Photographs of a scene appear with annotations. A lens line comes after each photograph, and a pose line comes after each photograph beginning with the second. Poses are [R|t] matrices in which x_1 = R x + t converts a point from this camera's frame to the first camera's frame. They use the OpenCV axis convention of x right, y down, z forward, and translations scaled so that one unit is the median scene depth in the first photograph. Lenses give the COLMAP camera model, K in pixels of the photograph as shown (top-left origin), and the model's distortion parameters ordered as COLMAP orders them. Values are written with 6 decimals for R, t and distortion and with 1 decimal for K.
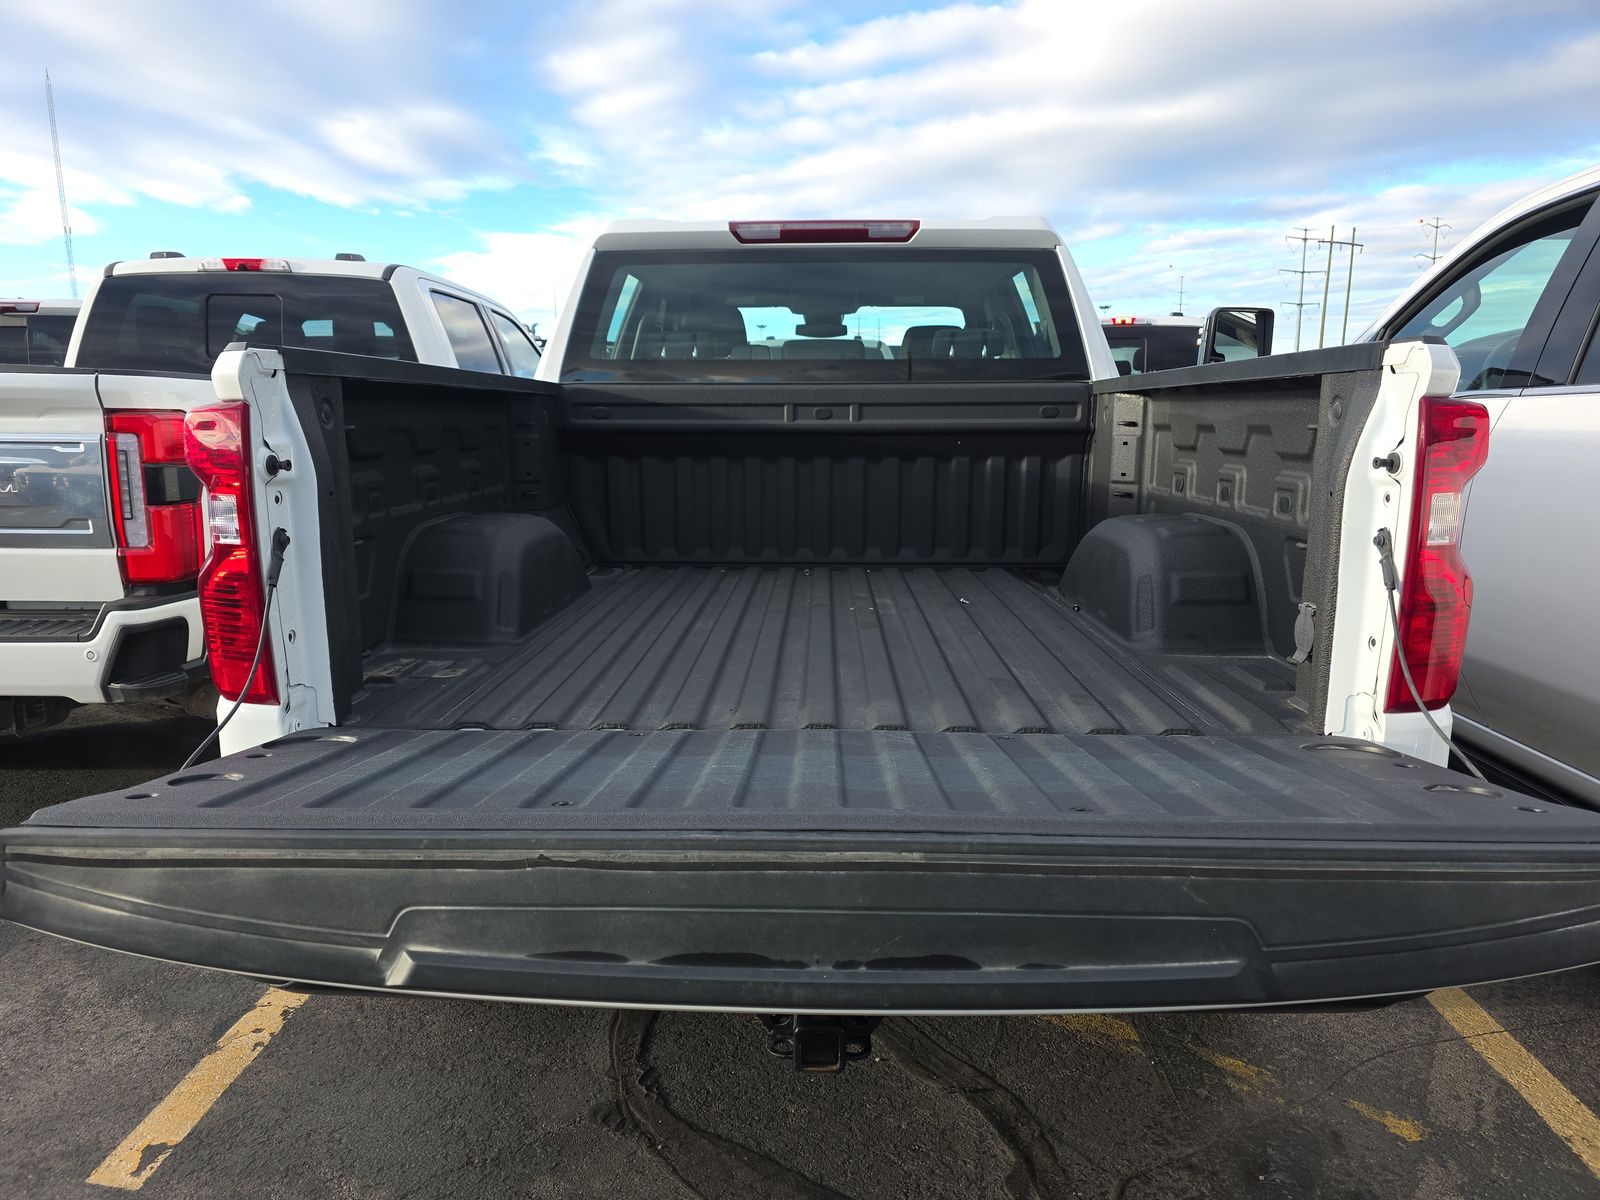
lens RADIAL K [[1088.2, 0, 777.9], [0, 1088.2, 614.4], [0, 0, 1]] dist [0.042660, -0.038086]
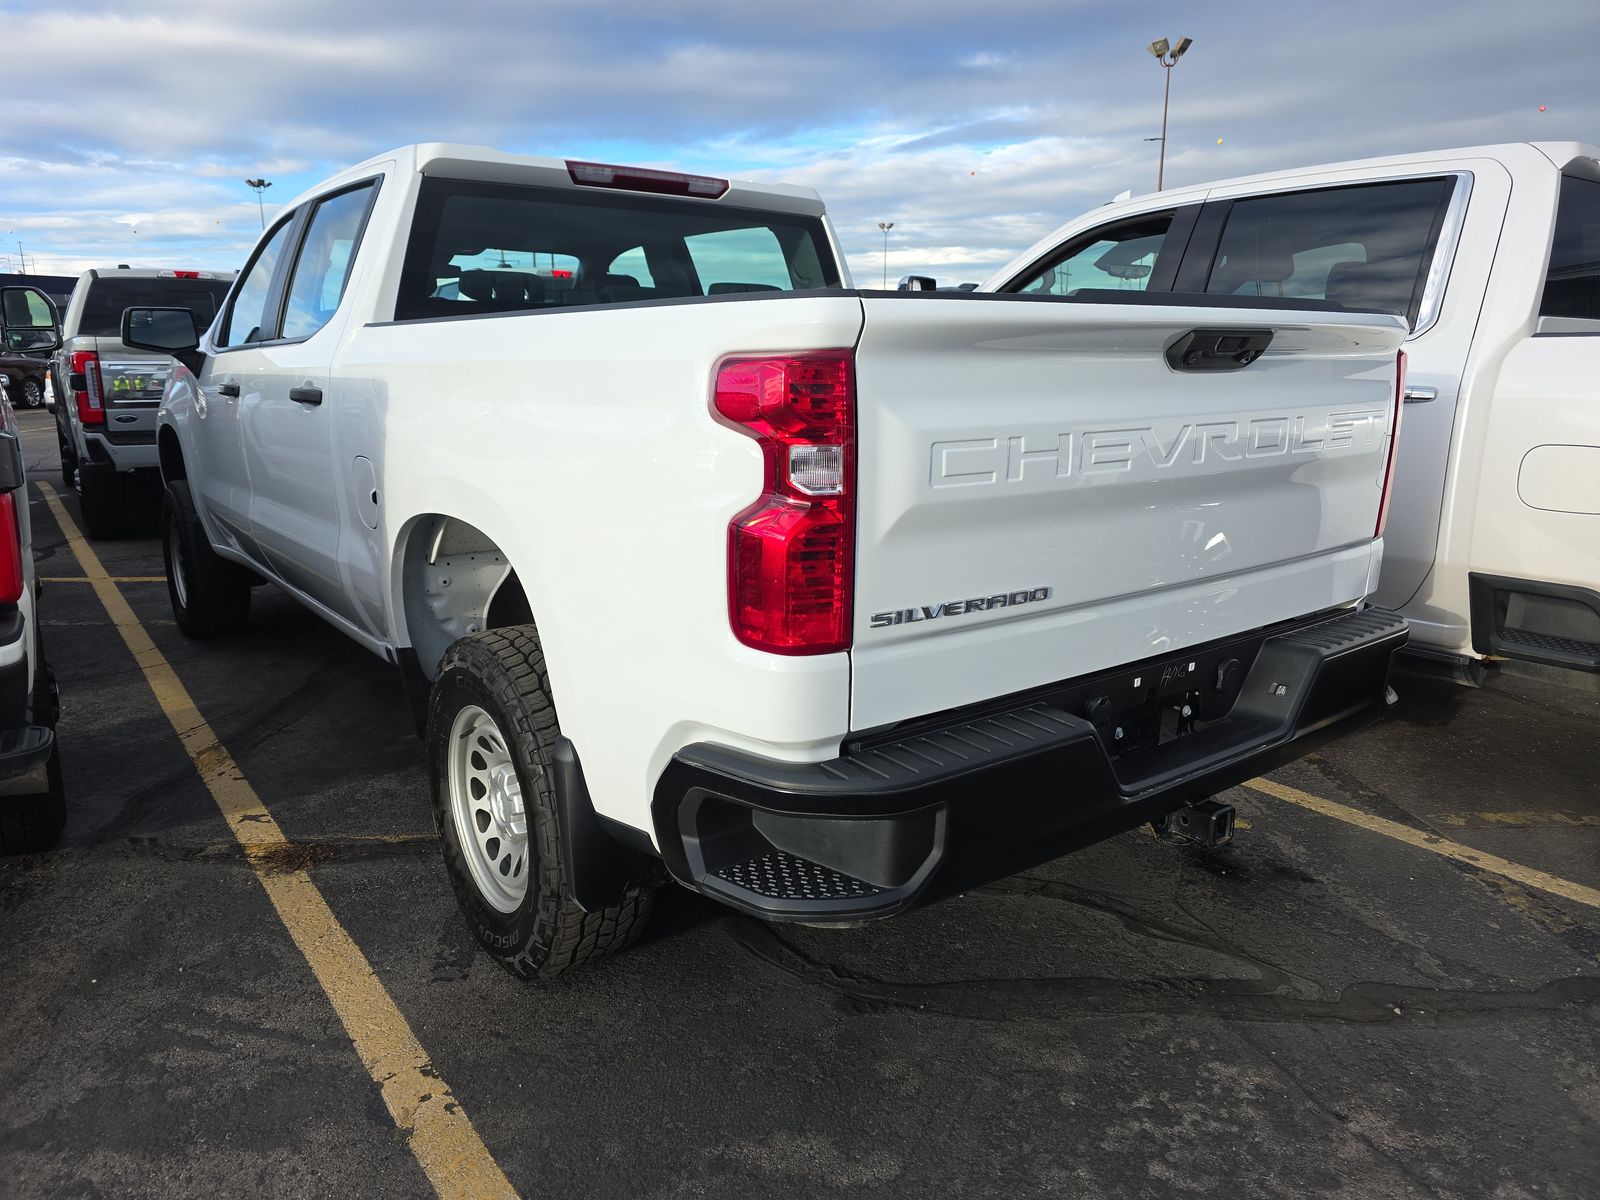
lens RADIAL K [[1088.2, 0, 778.9], [0, 1088.2, 612.7], [0, 0, 1]] dist [0.042660, -0.038086]
pose [[0.771799, -0.143222, 0.619527, -0.623218], [0.116740, 0.989658, 0.083356, -0.024121], [-0.625059, 0.007989, 0.780537, 0.142538]]
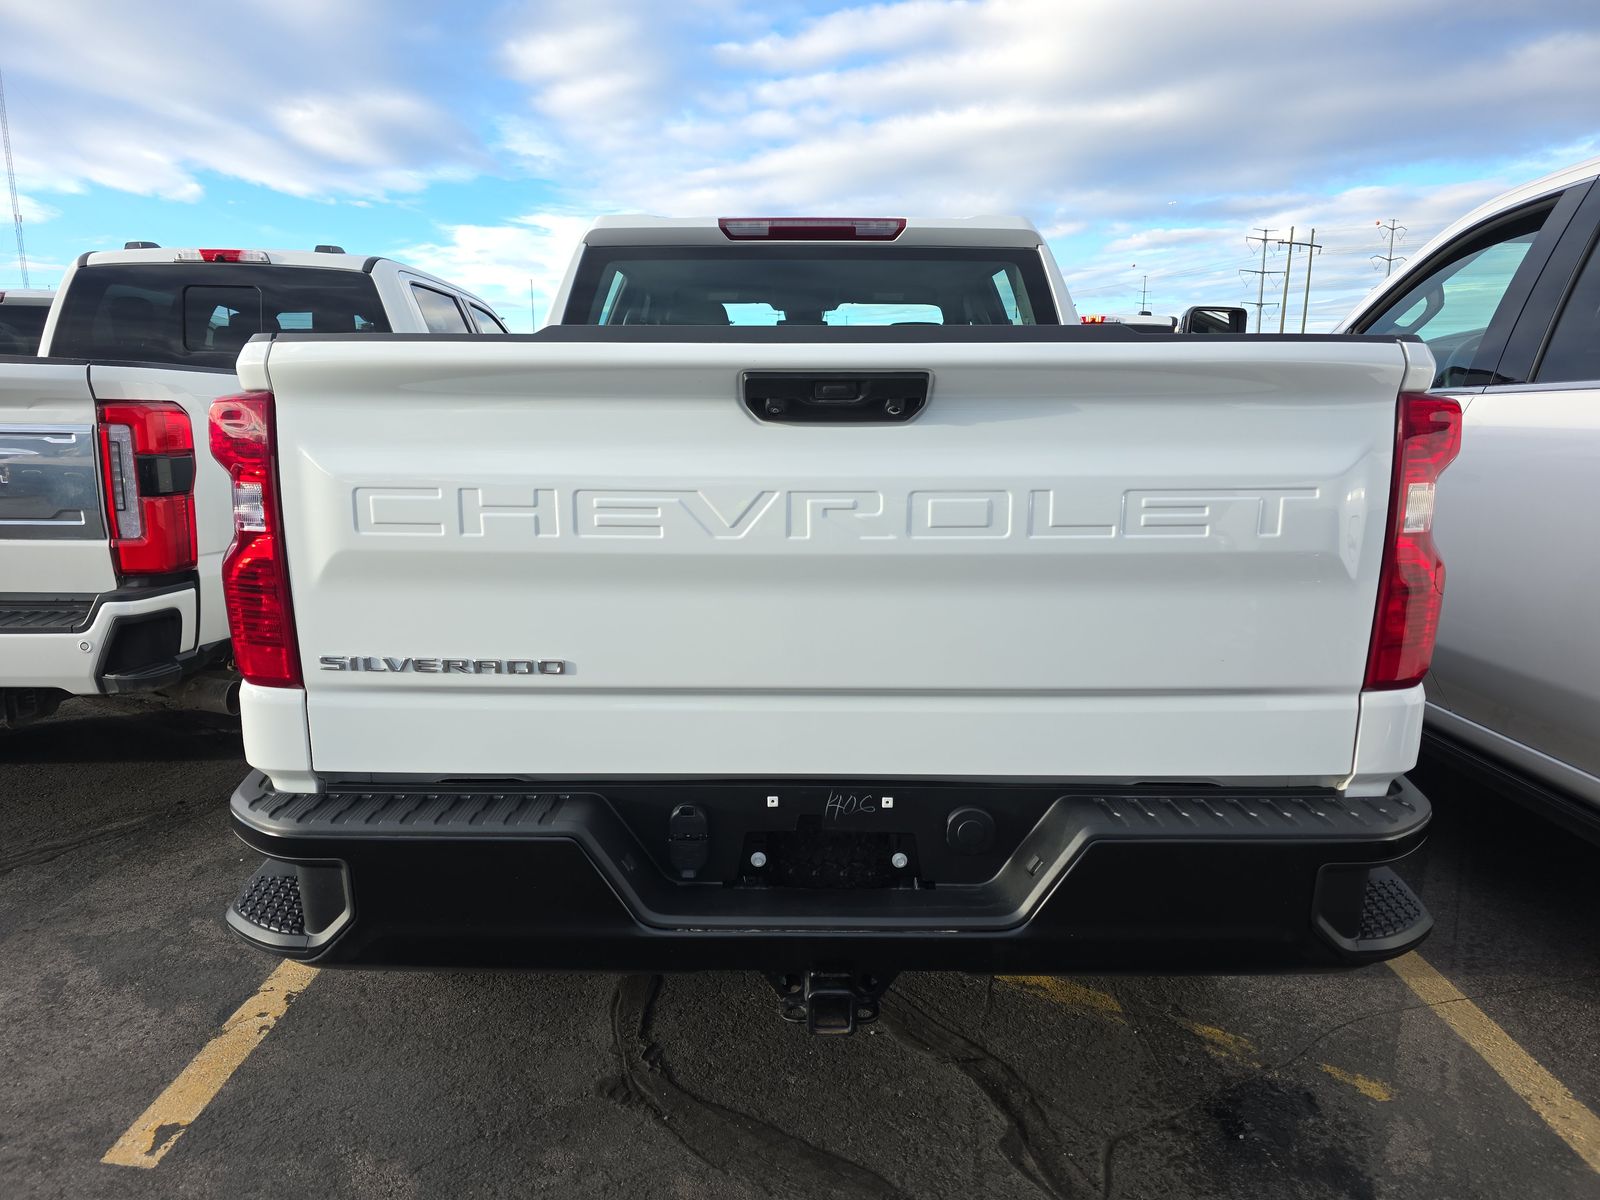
lens RADIAL K [[1088.2, 0, 778.9], [0, 1088.2, 622.2], [0, 0, 1]] dist [0.042660, -0.038086]
pose [[0.999496, -0.001997, 0.031694, -0.024079], [0.001675, 0.999947, 0.010204, 0.006117], [-0.031713, -0.010146, 0.999446, -0.022073]]
